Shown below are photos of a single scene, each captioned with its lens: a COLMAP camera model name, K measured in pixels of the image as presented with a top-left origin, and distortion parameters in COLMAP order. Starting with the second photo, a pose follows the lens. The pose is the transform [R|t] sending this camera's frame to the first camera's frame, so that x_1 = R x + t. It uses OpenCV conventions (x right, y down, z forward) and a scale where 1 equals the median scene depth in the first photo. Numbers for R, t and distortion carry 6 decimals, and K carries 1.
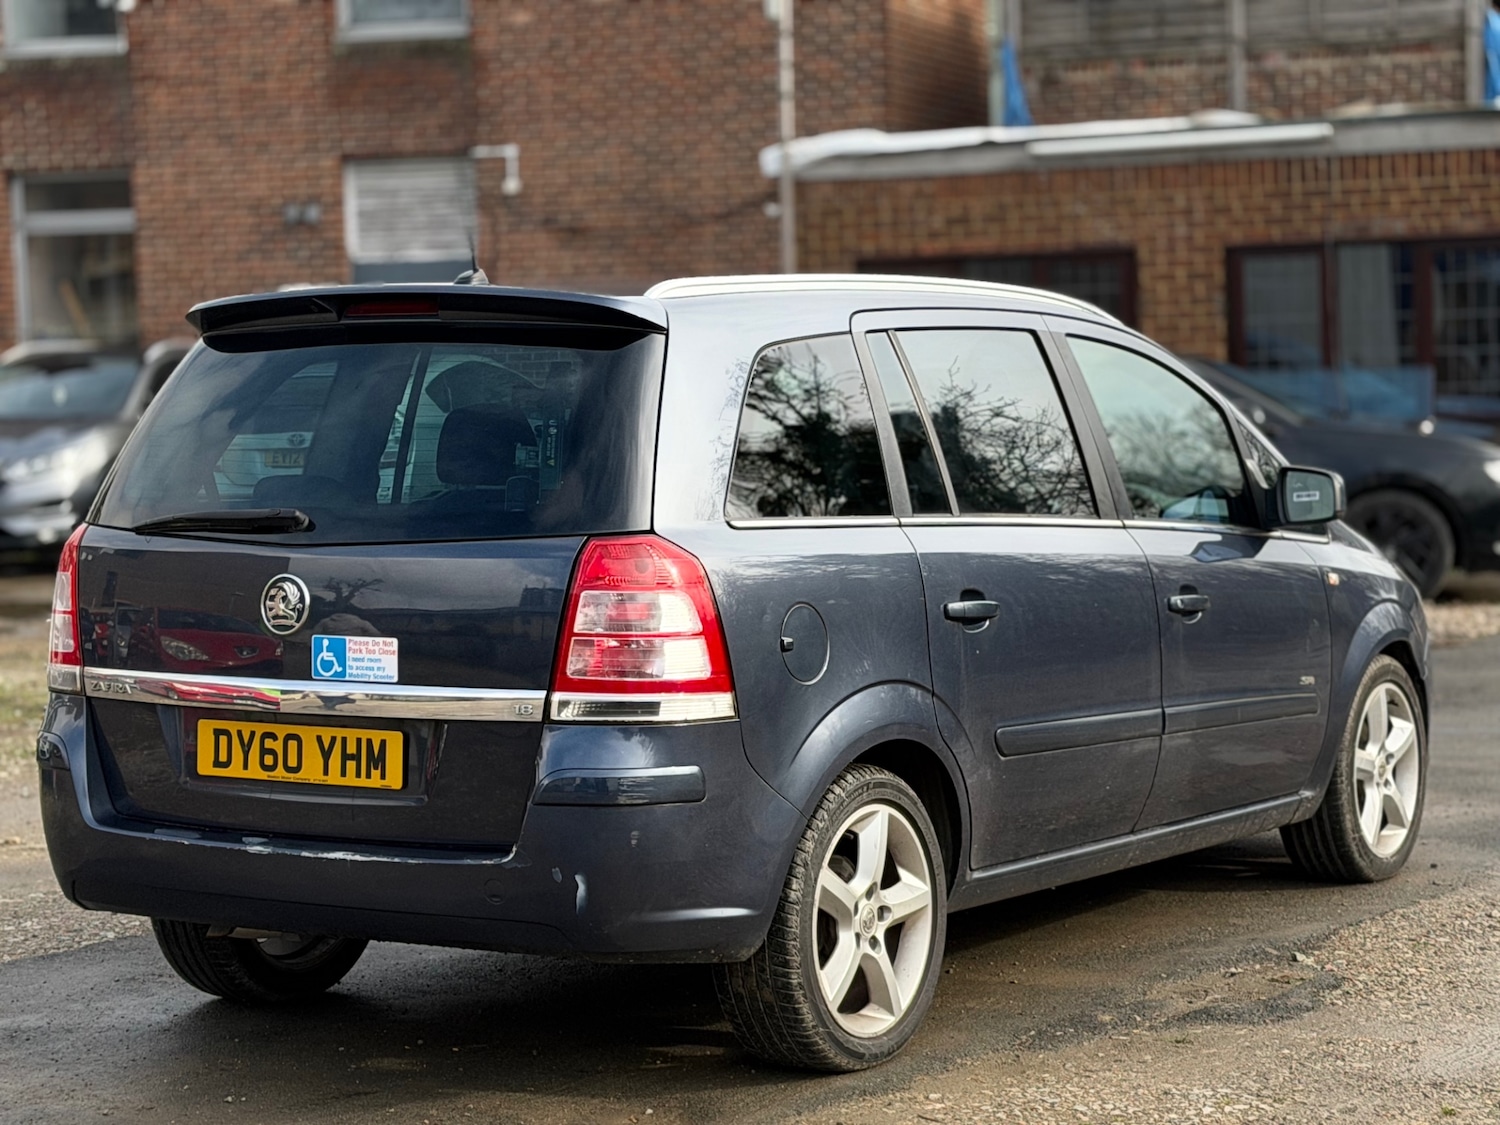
lens RADIAL K [[3339.5, 0, 818.2], [0, 3339.5, 499.7], [0, 0, 1]] dist [0.119402, 0.369523]
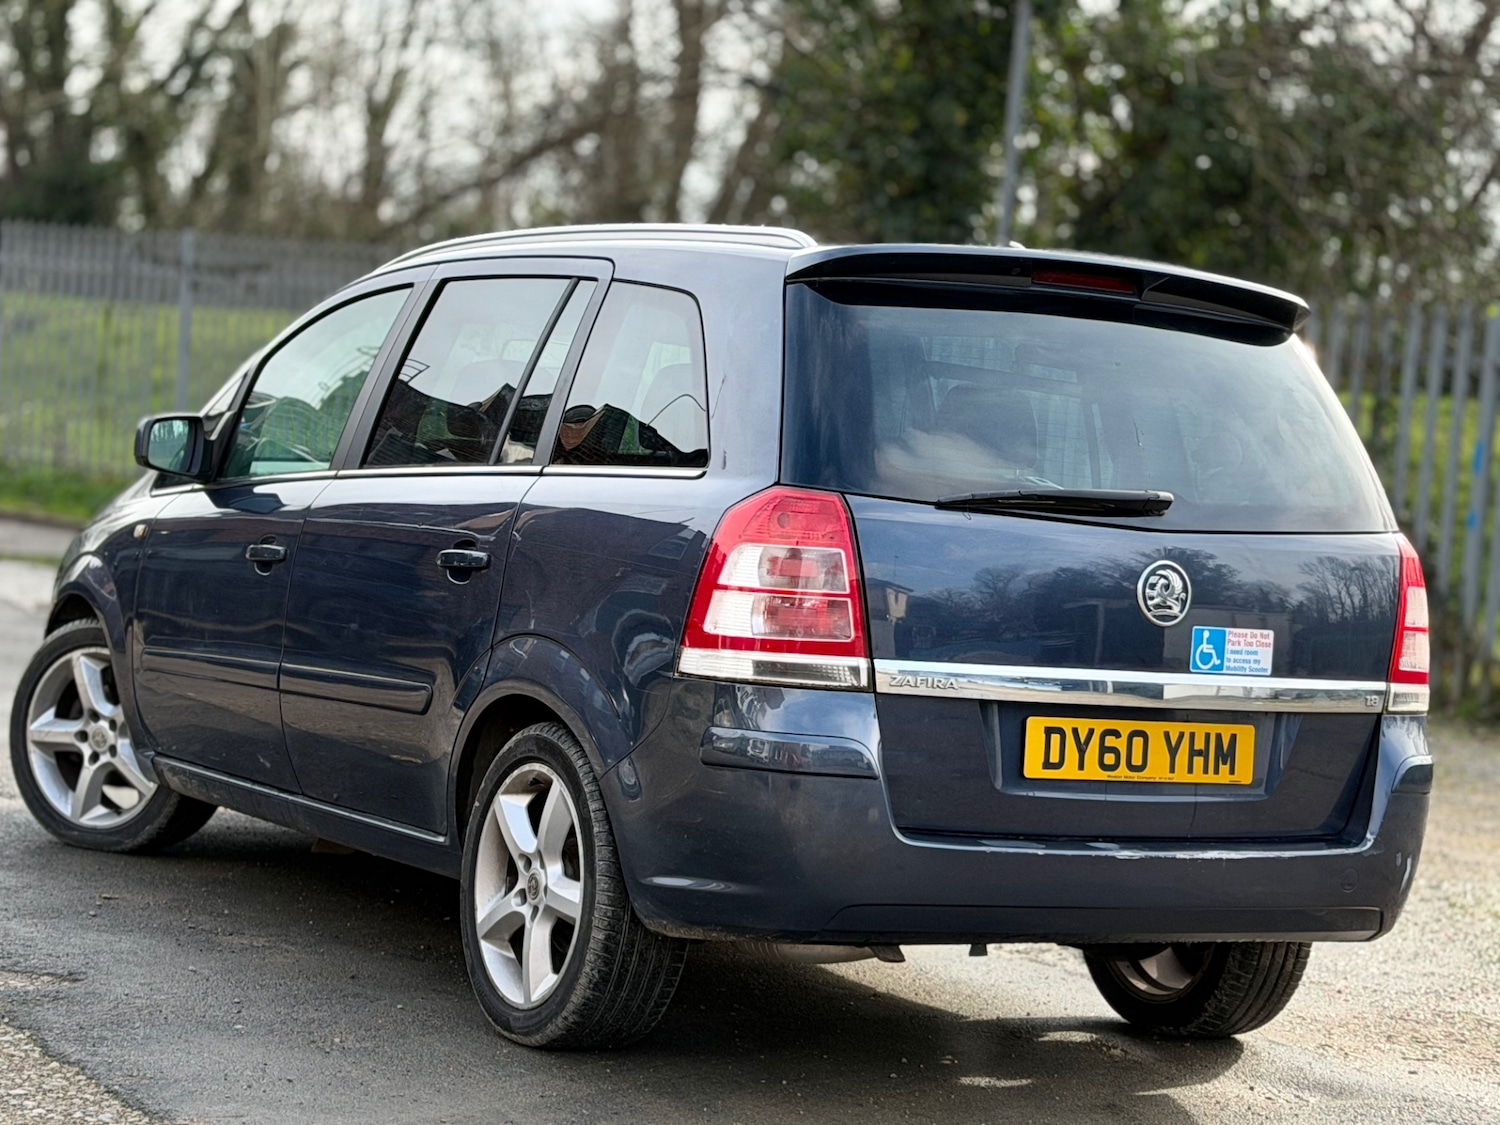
lens RADIAL K [[3300.5, 0, 776.9], [0, 3300.5, 557.9], [0, 0, 1]] dist [0.166143, 0.181205]
pose [[0.464721, 0.020328, 0.885224, -1.013791], [-0.047059, 0.998891, 0.001766, 0.024264], [-0.884206, -0.042479, 0.465162, 0.650664]]
